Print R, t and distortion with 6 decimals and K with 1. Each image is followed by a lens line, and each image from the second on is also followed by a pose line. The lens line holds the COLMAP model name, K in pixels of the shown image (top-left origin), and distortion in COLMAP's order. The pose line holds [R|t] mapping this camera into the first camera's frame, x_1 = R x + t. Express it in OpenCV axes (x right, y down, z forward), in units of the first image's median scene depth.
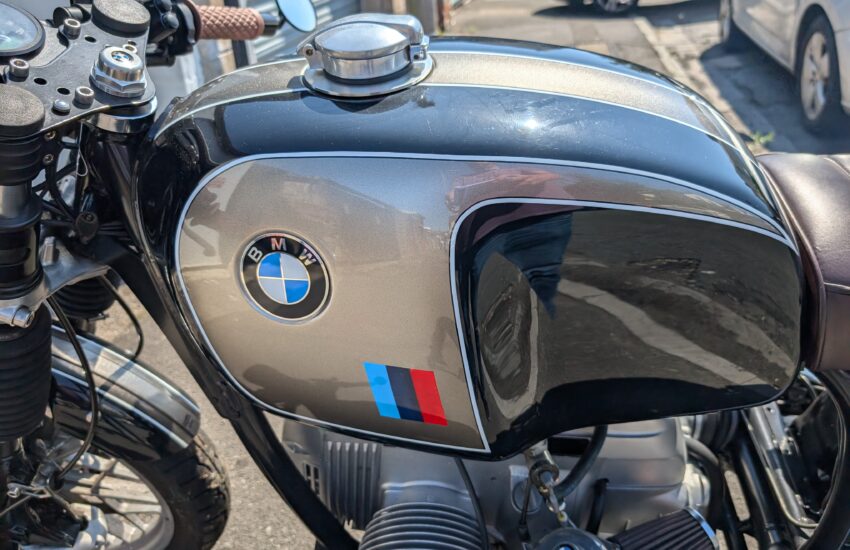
lens RADIAL K [[599.7, 0, 424.9], [0, 599.7, 273.5], [0, 0, 1]] dist [0.006111, -0.002417]
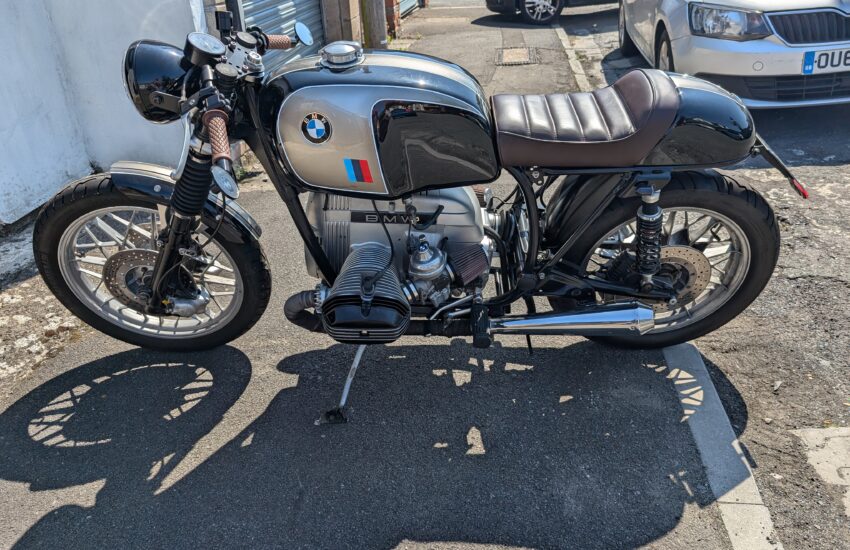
lens RADIAL K [[599.7, 0, 426.6], [0, 599.7, 276.4], [0, 0, 1]] dist [0.006111, -0.002417]
pose [[0.997754, -0.020418, 0.063791, 0.097969], [0.020442, 0.999791, 0.000281, 0.664182], [-0.063783, 0.001023, 0.997963, -1.787214]]
